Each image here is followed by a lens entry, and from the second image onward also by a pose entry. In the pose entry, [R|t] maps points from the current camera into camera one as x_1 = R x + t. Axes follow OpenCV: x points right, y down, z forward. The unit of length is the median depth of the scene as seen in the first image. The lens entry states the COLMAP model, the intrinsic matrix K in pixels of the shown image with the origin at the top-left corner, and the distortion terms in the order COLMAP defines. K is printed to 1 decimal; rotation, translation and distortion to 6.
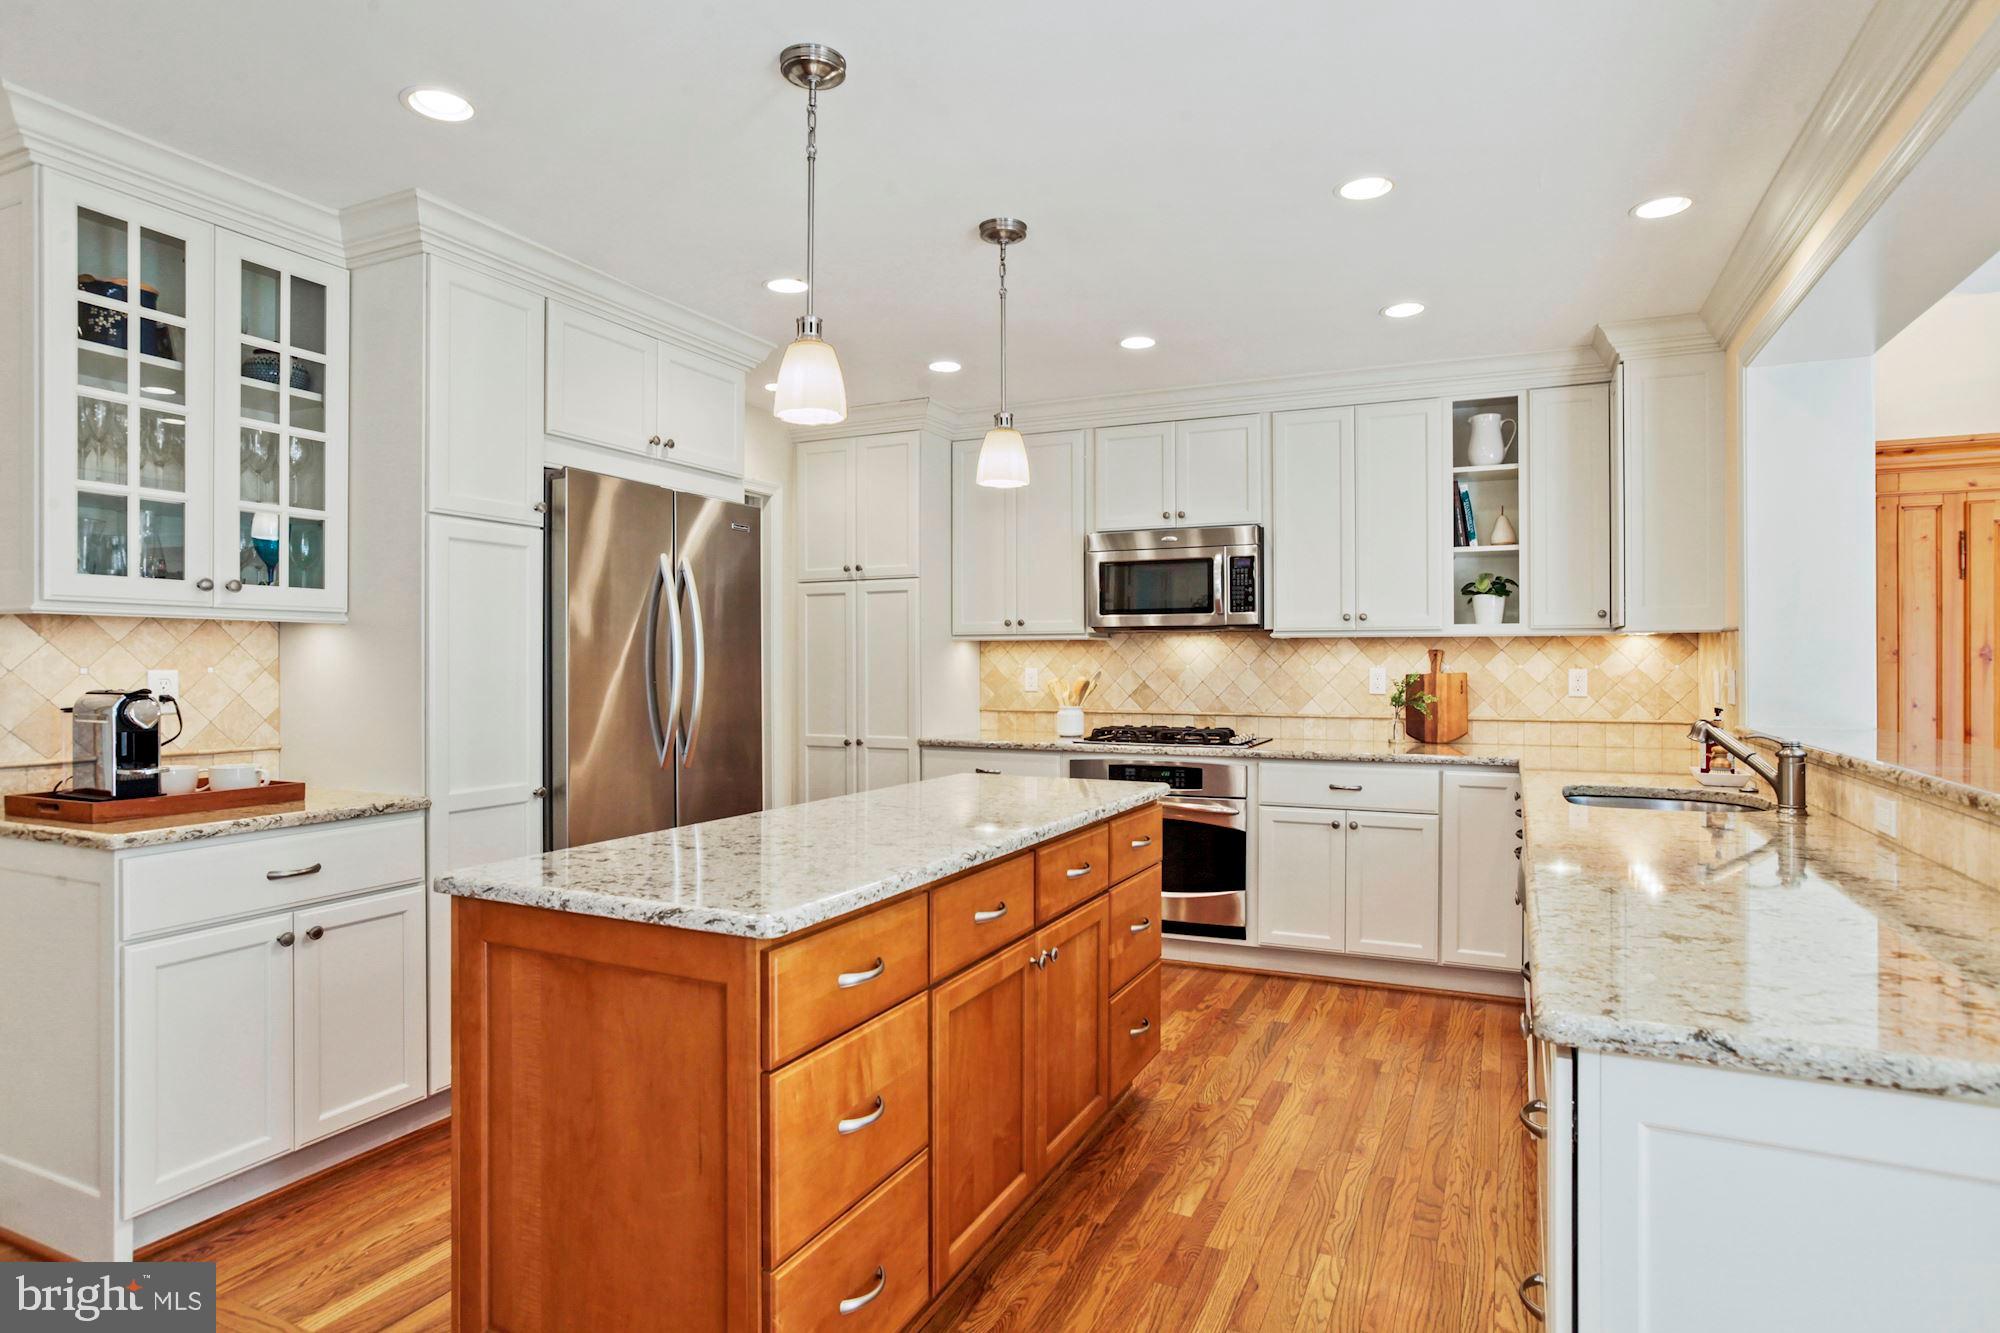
lens RADIAL K [[1104.1, 0, 1017.4], [0, 1104.1, 657.3], [0, 0, 1]] dist [0.005586, -0.003703]
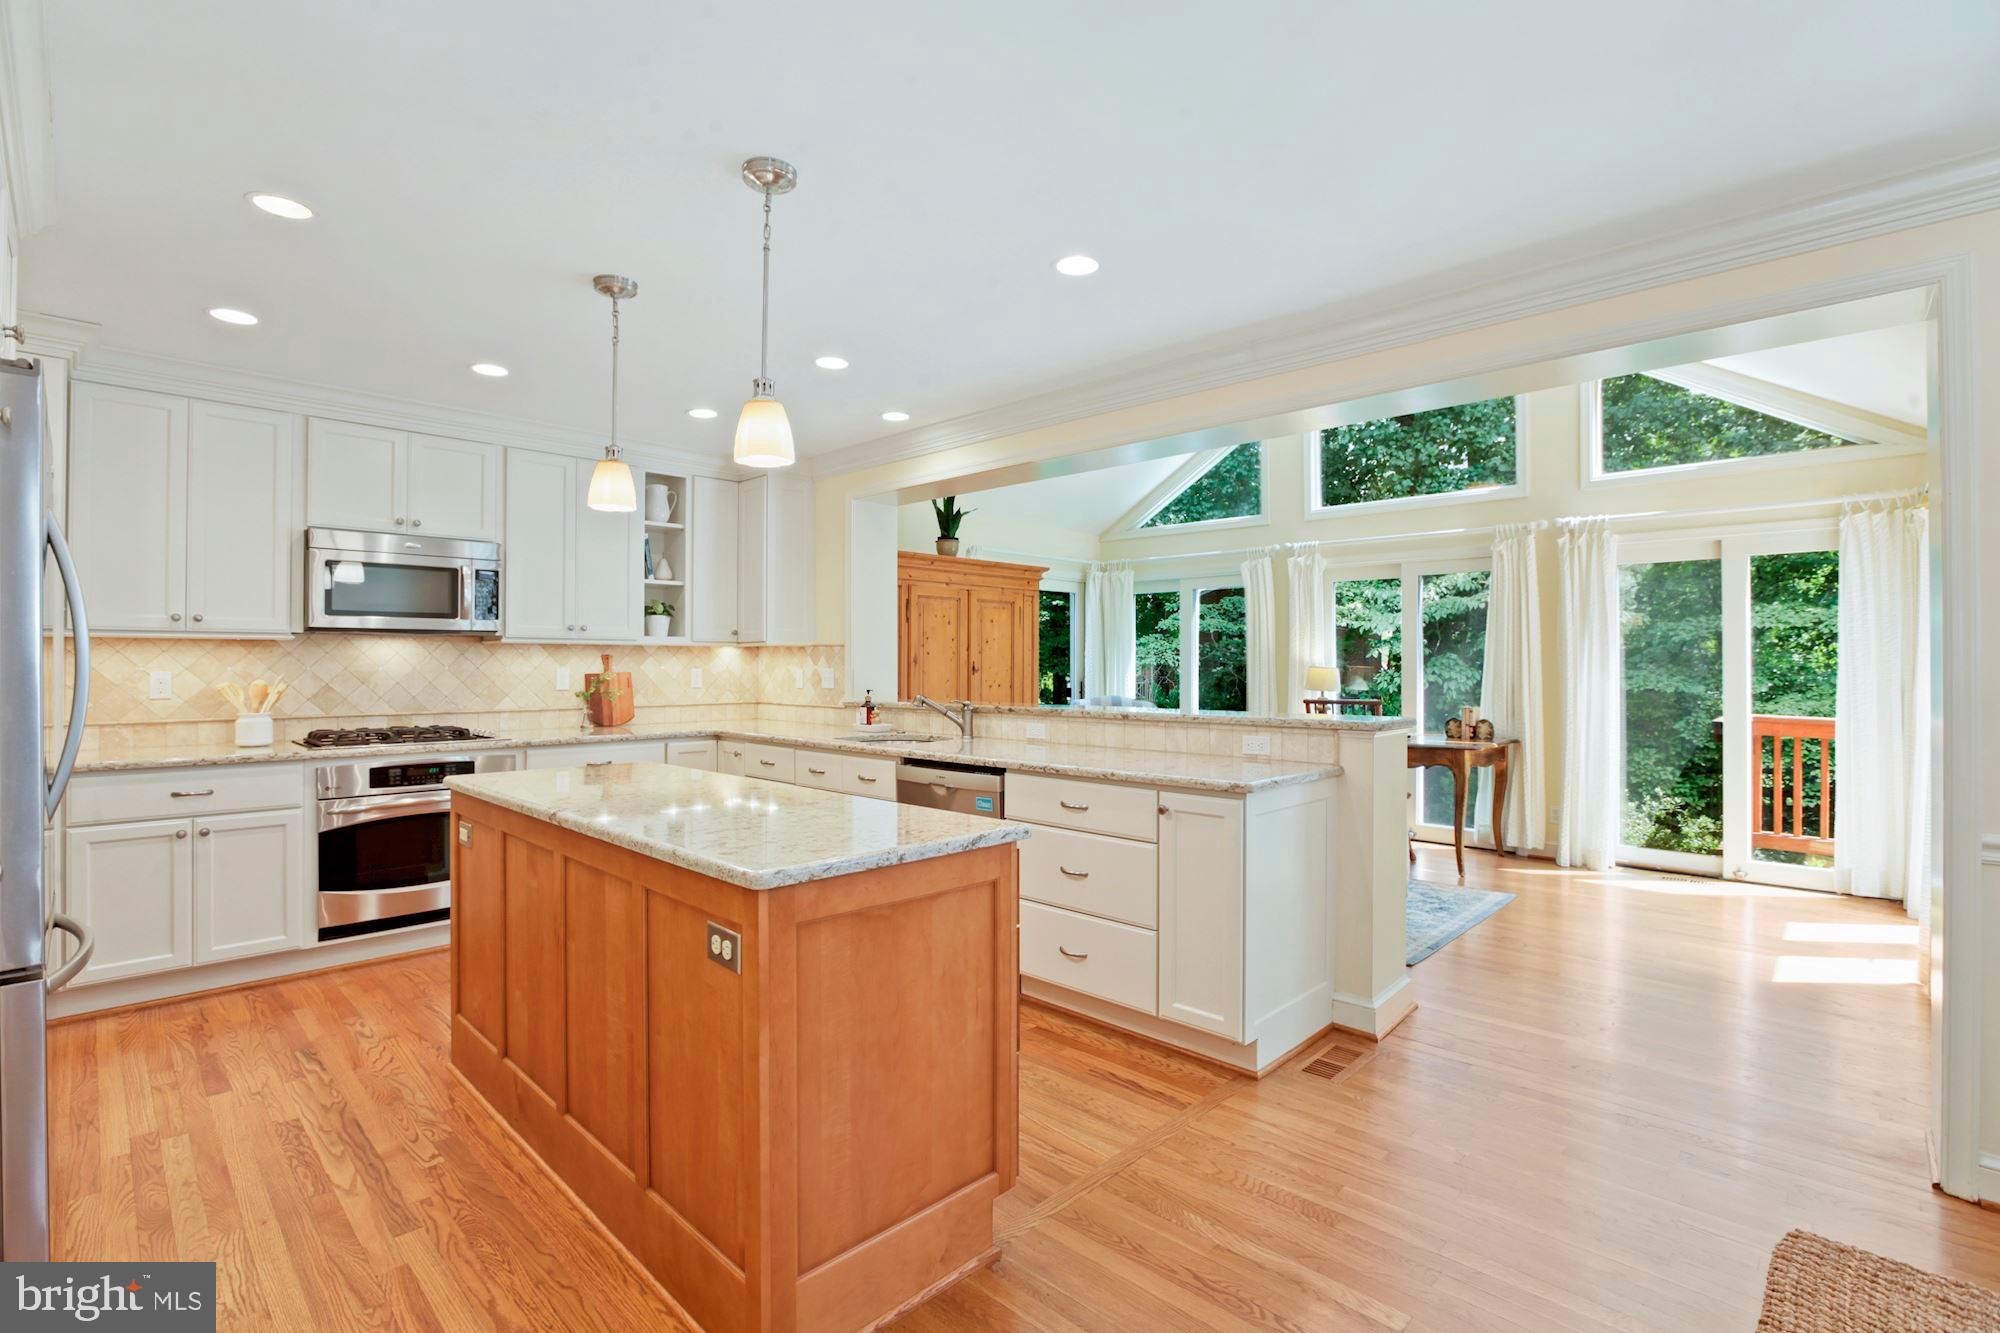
lens RADIAL K [[924.6, 0, 999.9], [0, 924.6, 662.0], [0, 0, 1]] dist [-0.045247, 0.013196]
pose [[0.341314, 0.001224, 0.939949, -0.504039], [-0.004768, 0.999989, 0.000429, -0.000699], [-0.939937, -0.004628, 0.341316, 0.202008]]
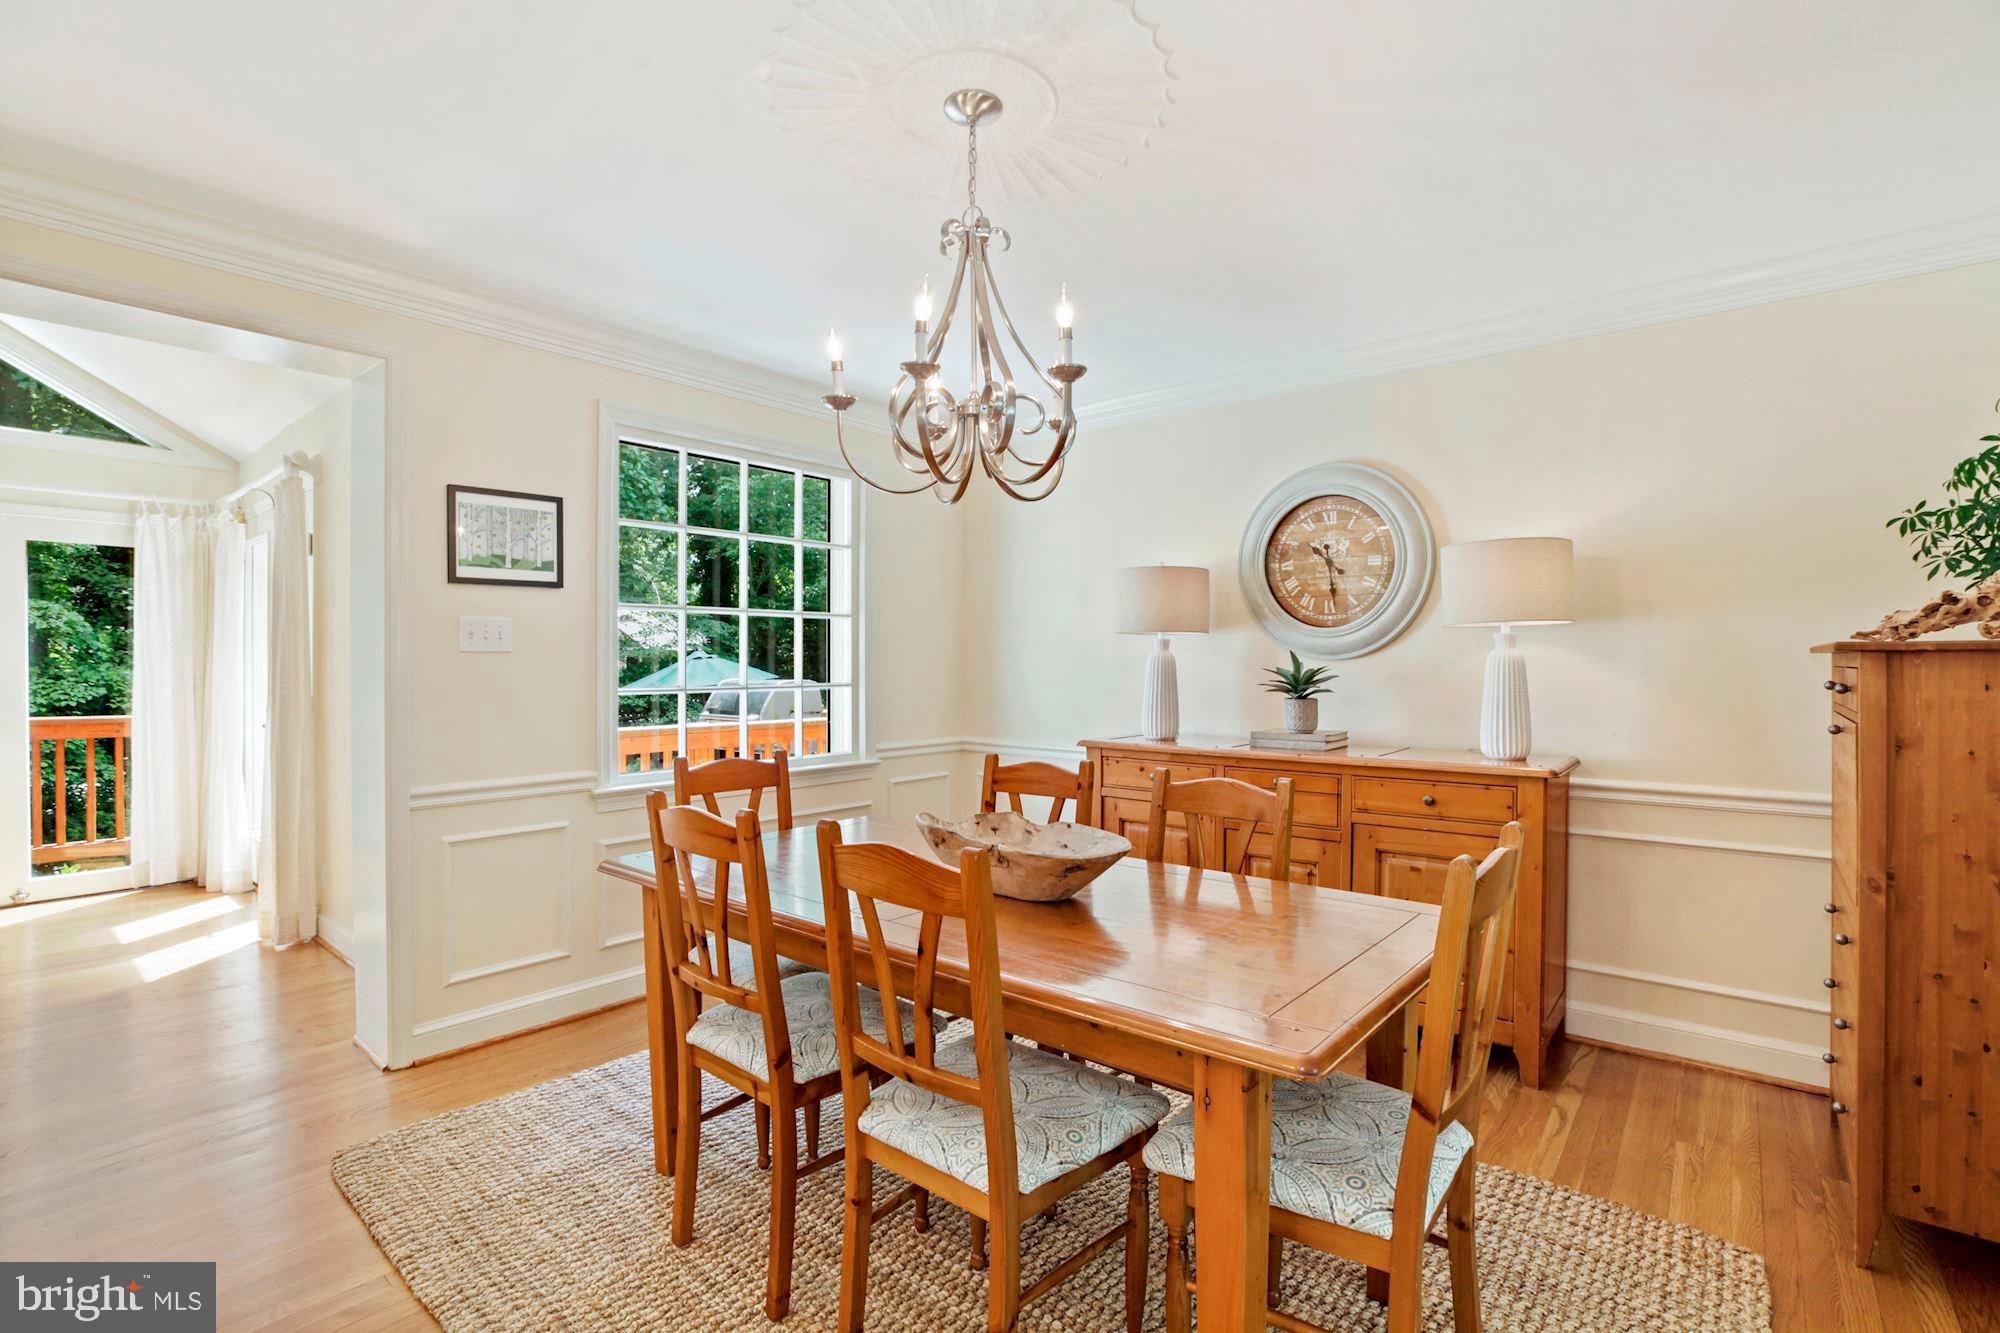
lens RADIAL K [[924.6, 0, 1029.3], [0, 924.6, 662.5], [0, 0, 1]] dist [-0.045247, 0.013196]
pose [[-0.962767, 0.000695, 0.270332, -0.474560], [-0.000159, 0.999995, -0.003137, 0.002264], [-0.270333, -0.003063, -0.962762, 0.365784]]
